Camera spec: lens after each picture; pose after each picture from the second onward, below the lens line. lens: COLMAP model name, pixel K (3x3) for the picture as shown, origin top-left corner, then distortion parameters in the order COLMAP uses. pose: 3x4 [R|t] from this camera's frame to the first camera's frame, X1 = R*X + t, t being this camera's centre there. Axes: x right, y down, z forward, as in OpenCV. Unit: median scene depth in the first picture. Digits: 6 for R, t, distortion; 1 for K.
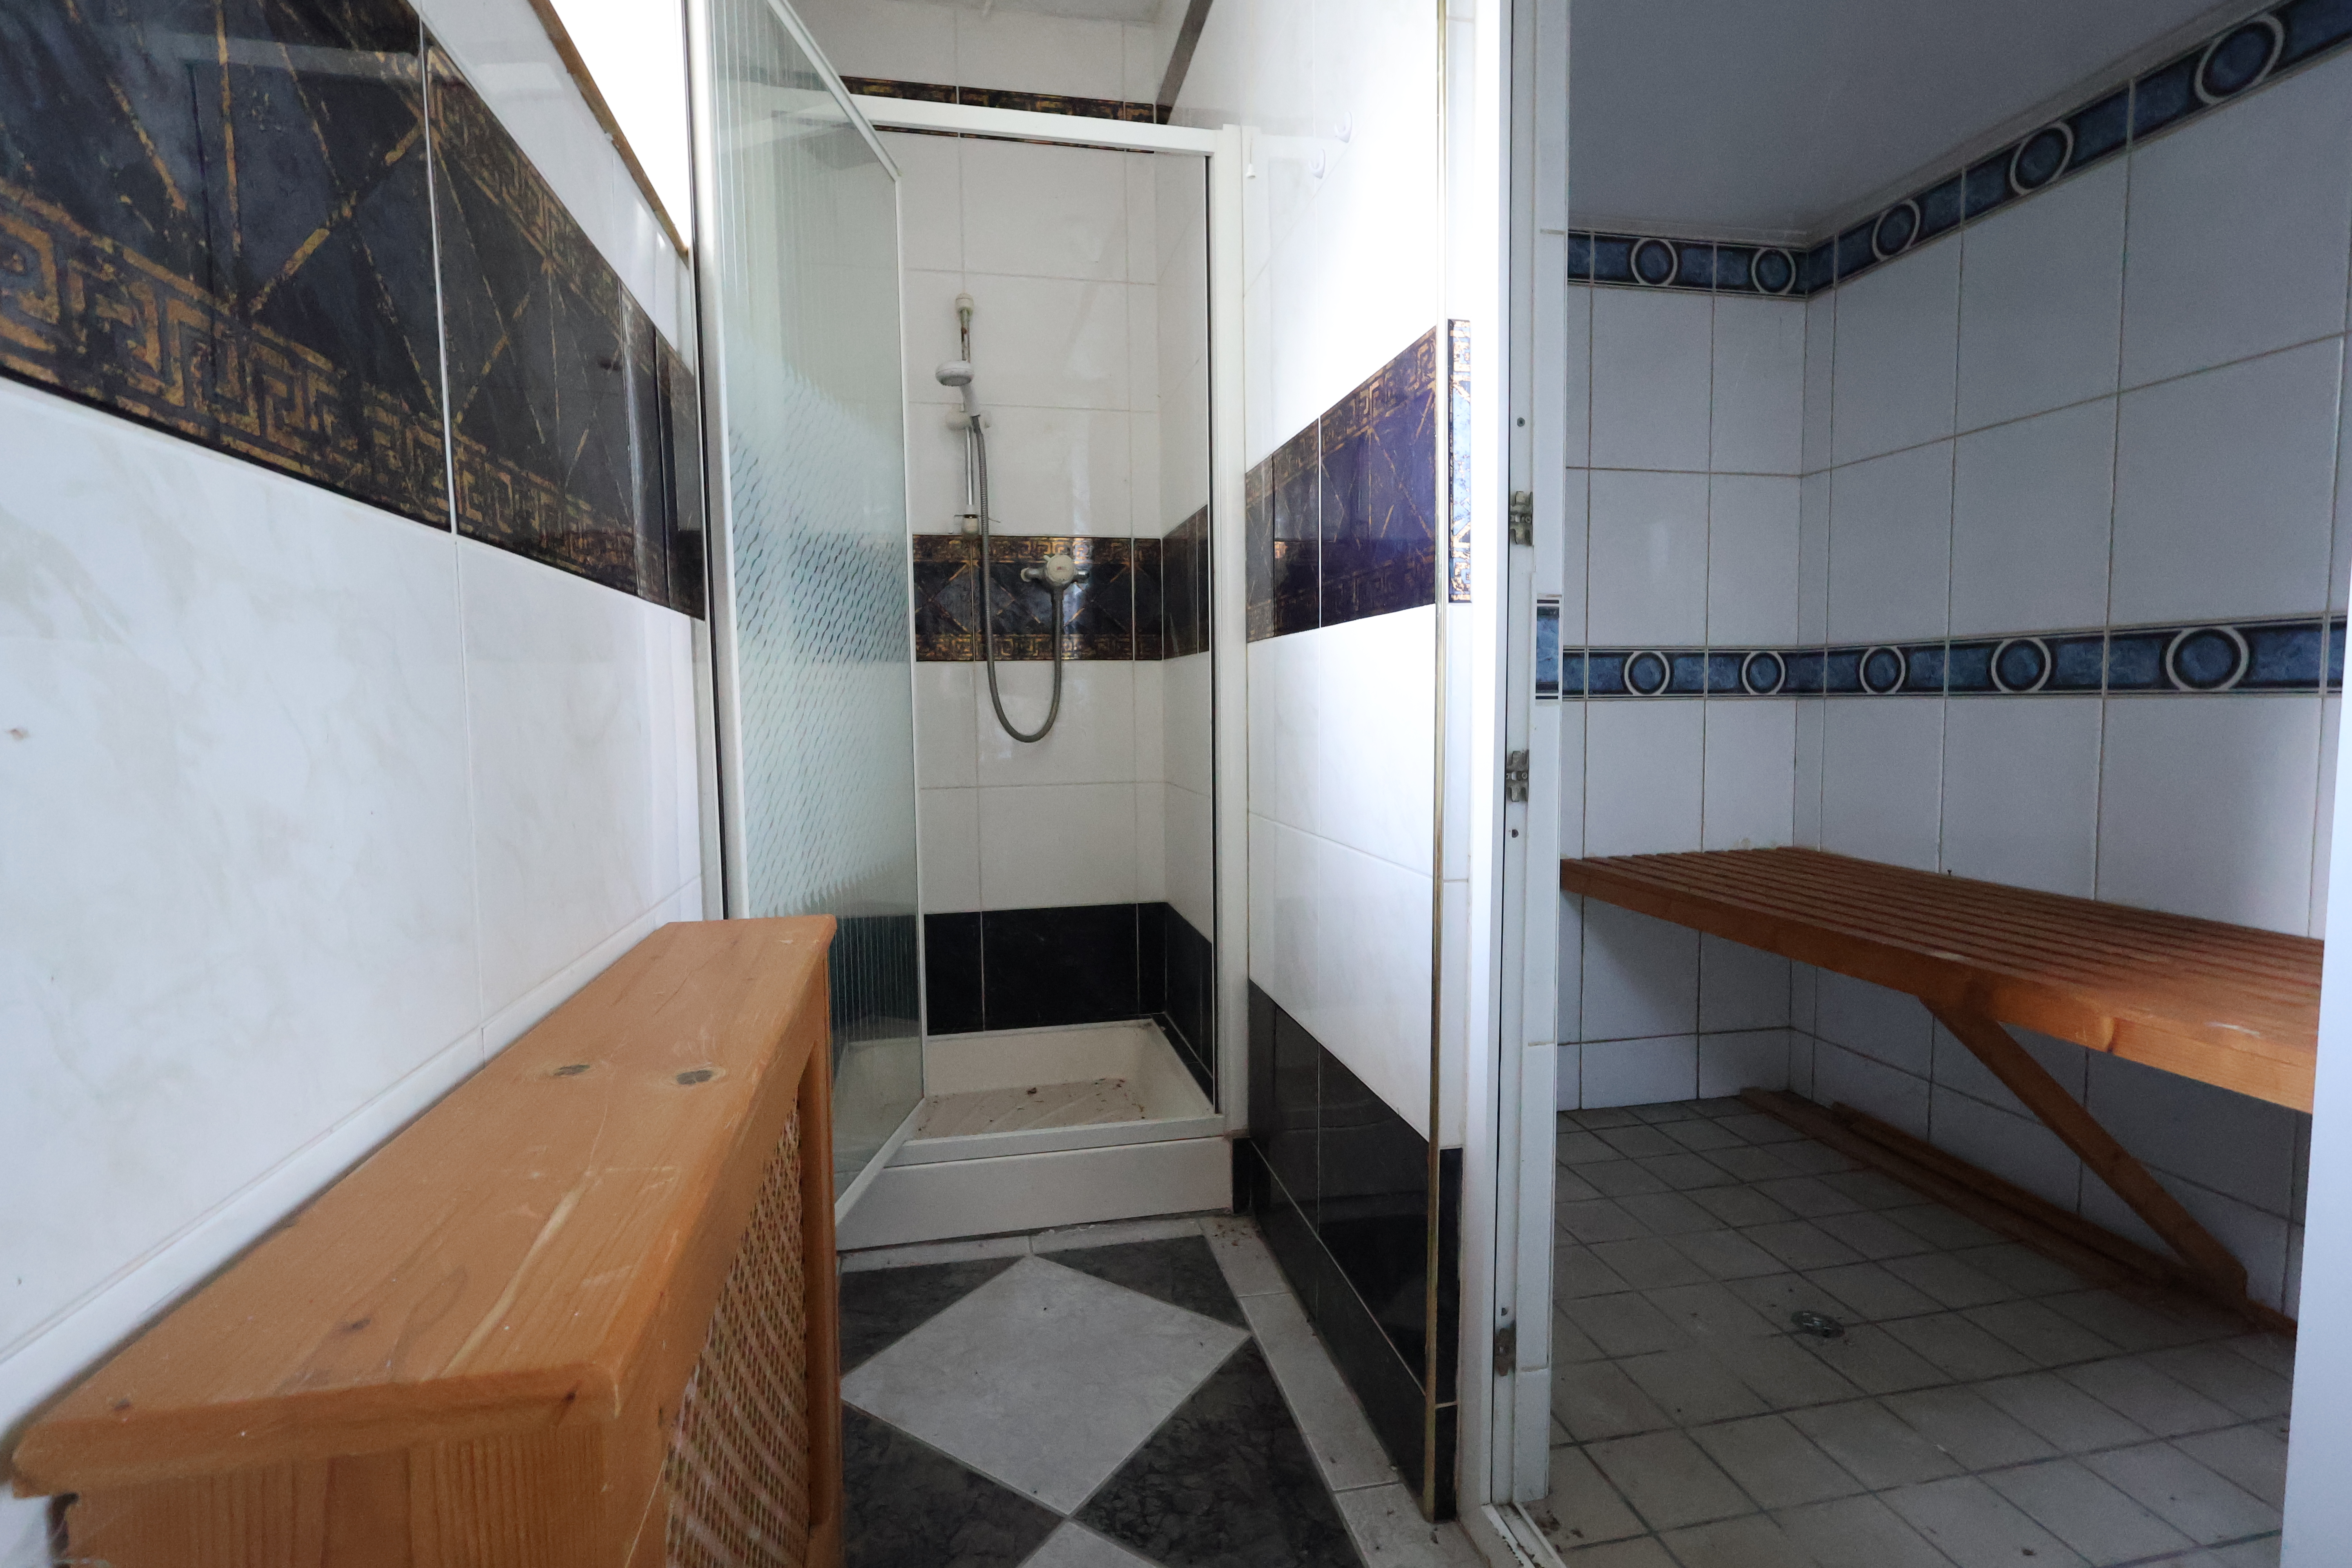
lens RADIAL K [[1082.5, 0, 1176.0], [0, 1082.5, 784.0], [0, 0, 1]] dist [-0.009804, 0.000917]
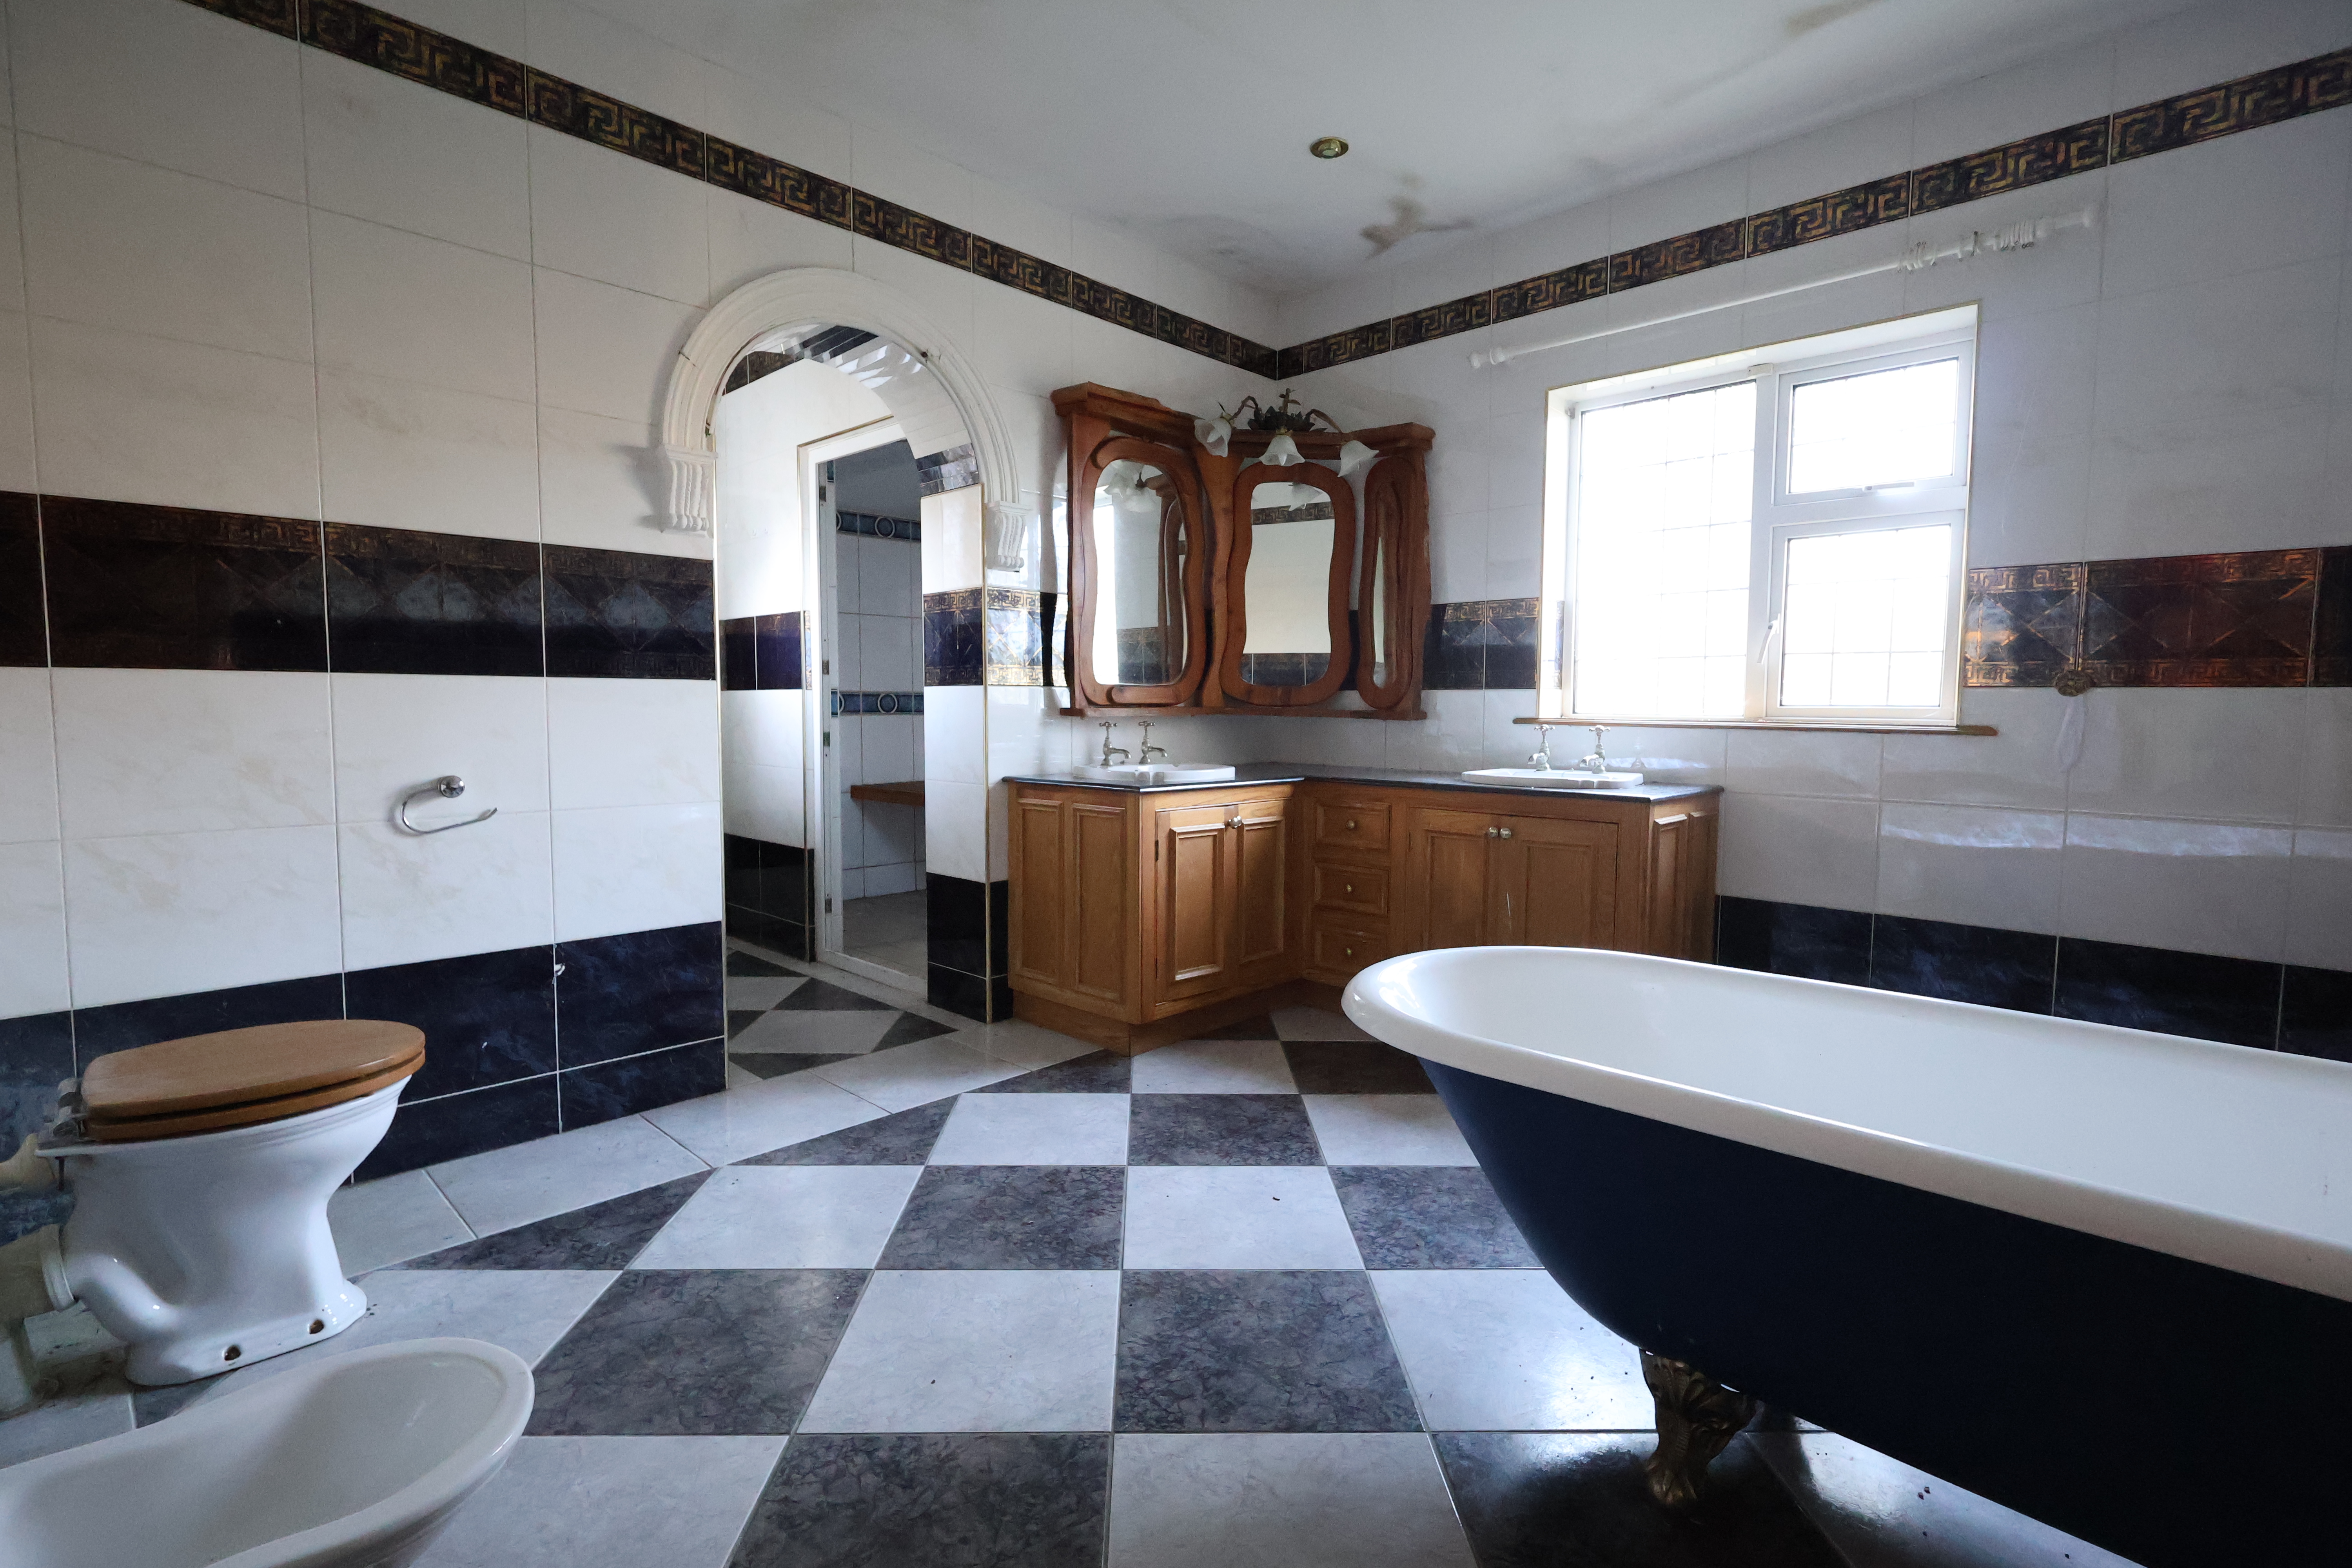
lens RADIAL K [[1082.5, 0, 1176.0], [0, 1082.5, 784.0], [0, 0, 1]] dist [-0.009804, 0.000917]
pose [[0.824761, -0.024749, 0.564939, -0.698848], [0.027448, 0.999616, 0.003720, 0.149463], [-0.564815, 0.012438, 0.825124, -2.404887]]
